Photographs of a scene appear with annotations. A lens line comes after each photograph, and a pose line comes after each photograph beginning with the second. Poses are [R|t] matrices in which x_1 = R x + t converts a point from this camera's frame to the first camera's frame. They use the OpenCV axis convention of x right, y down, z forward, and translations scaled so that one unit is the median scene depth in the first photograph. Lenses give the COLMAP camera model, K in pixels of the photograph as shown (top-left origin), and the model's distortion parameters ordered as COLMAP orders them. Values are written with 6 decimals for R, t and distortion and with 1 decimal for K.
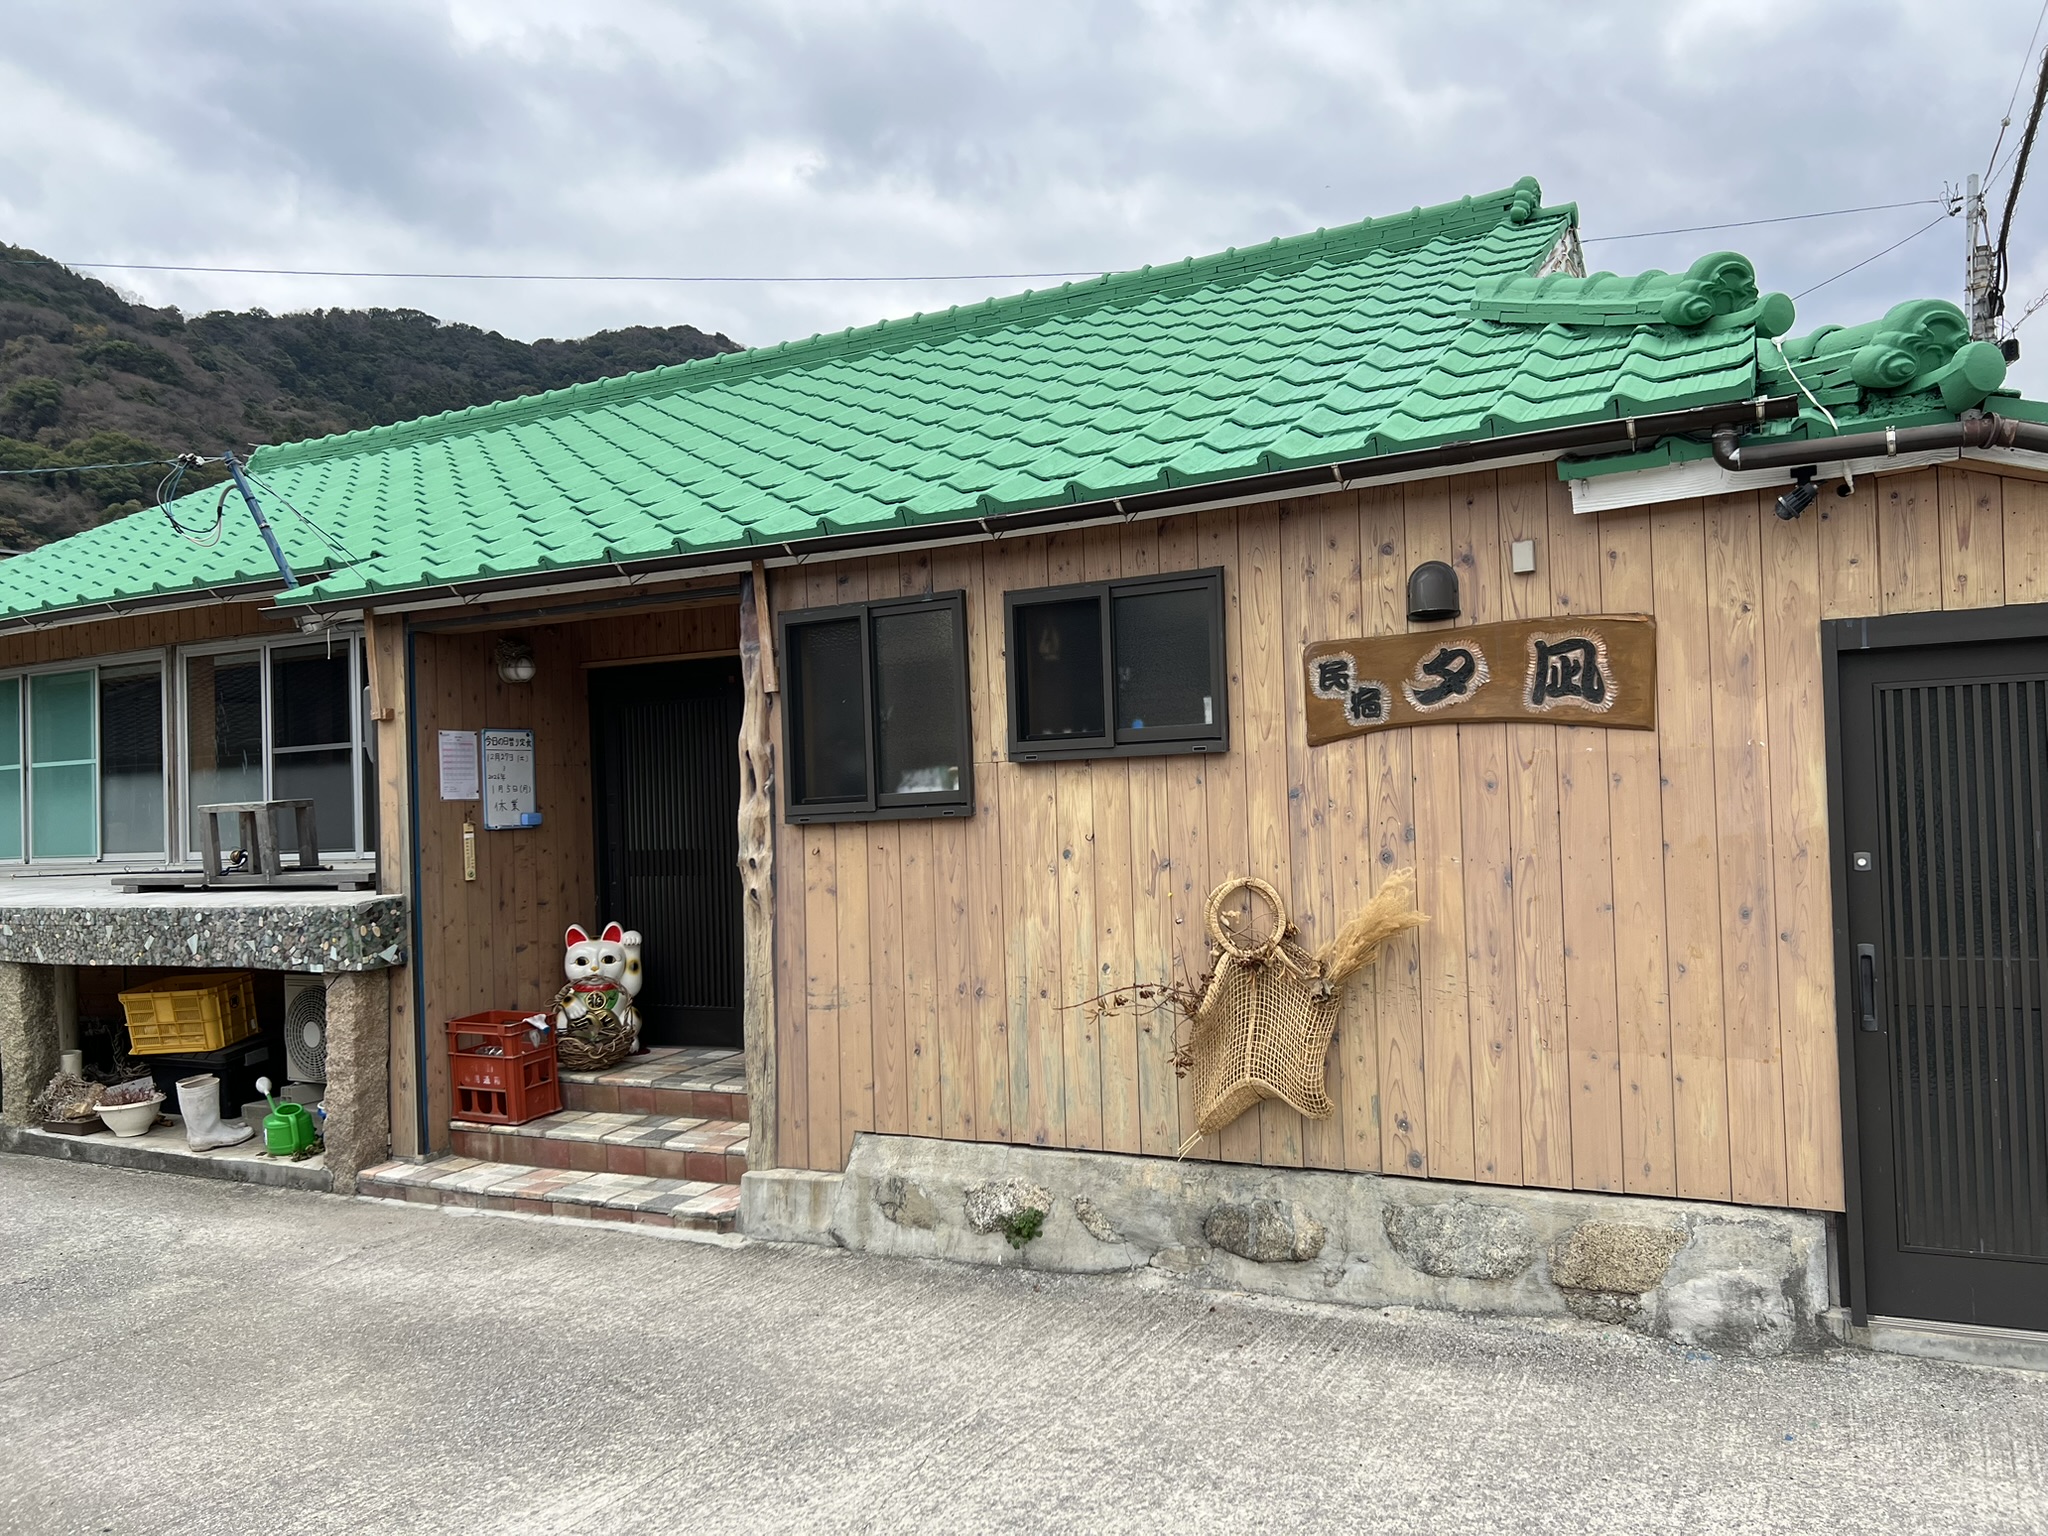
lens RADIAL K [[1517.2, 0, 1024.0], [0, 1517.2, 768.0], [0, 0, 1]] dist [0.055759, -0.062471]
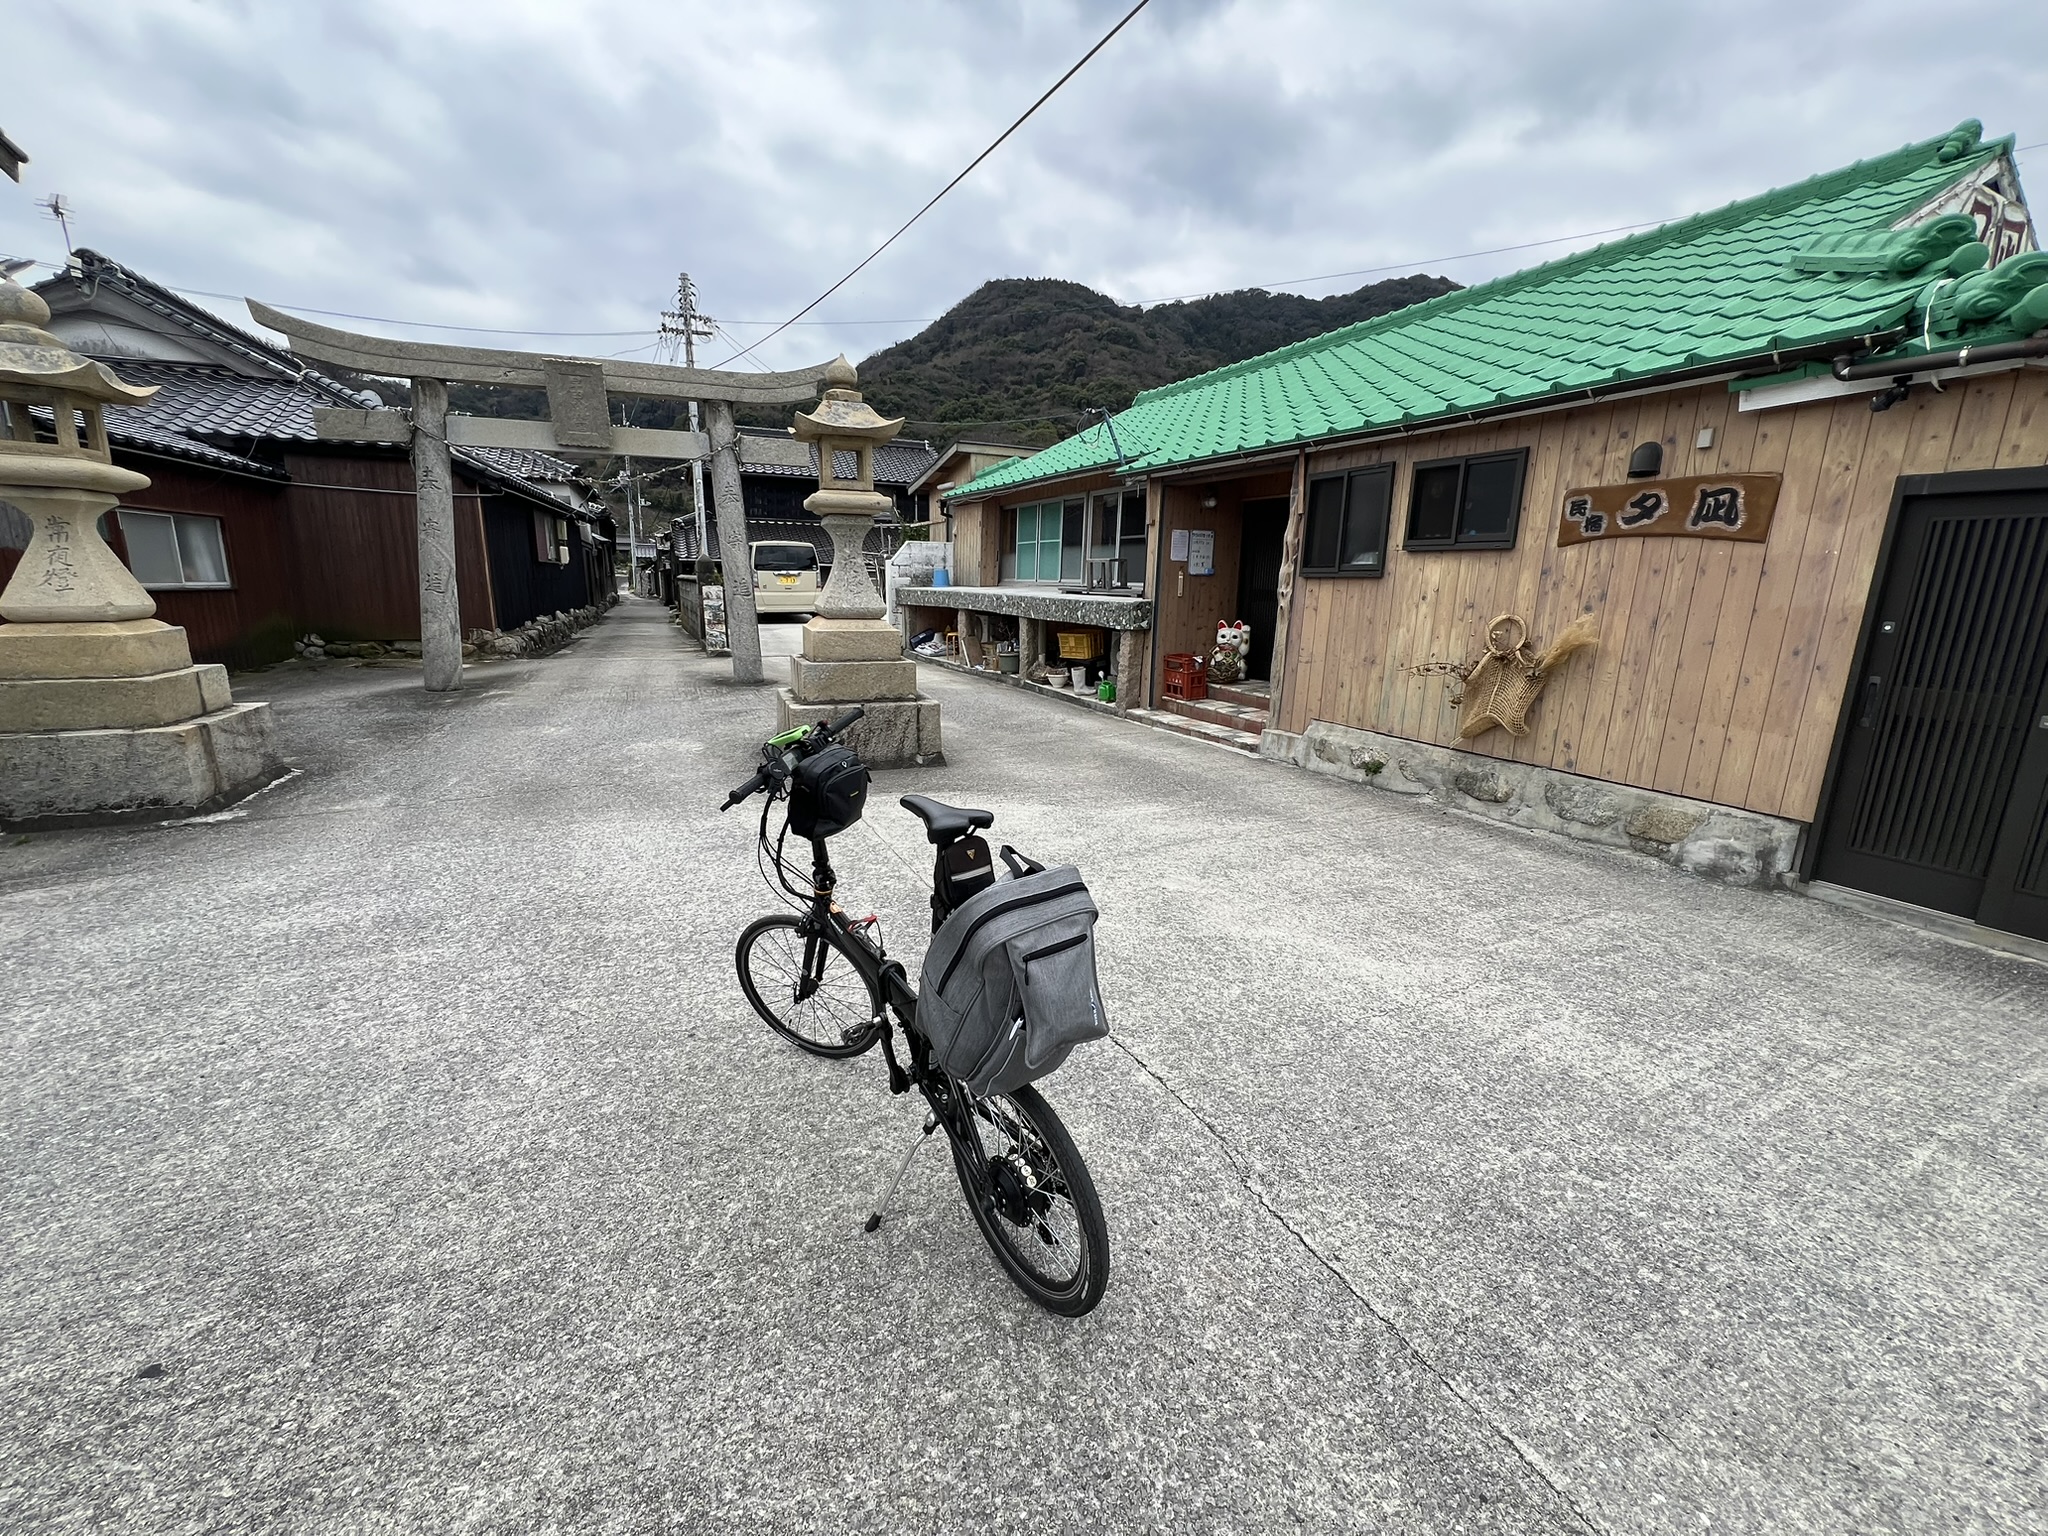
lens RADIAL K [[856.0, 0, 1024.0], [0, 856.0, 768.0], [0, 0, 1]] dist [-0.001850, -0.000934]
pose [[0.804577, 0.178858, -0.566273, 0.307098], [-0.038383, 0.967234, 0.250968, 0.010459], [0.592606, -0.180188, 0.785080, -0.282630]]
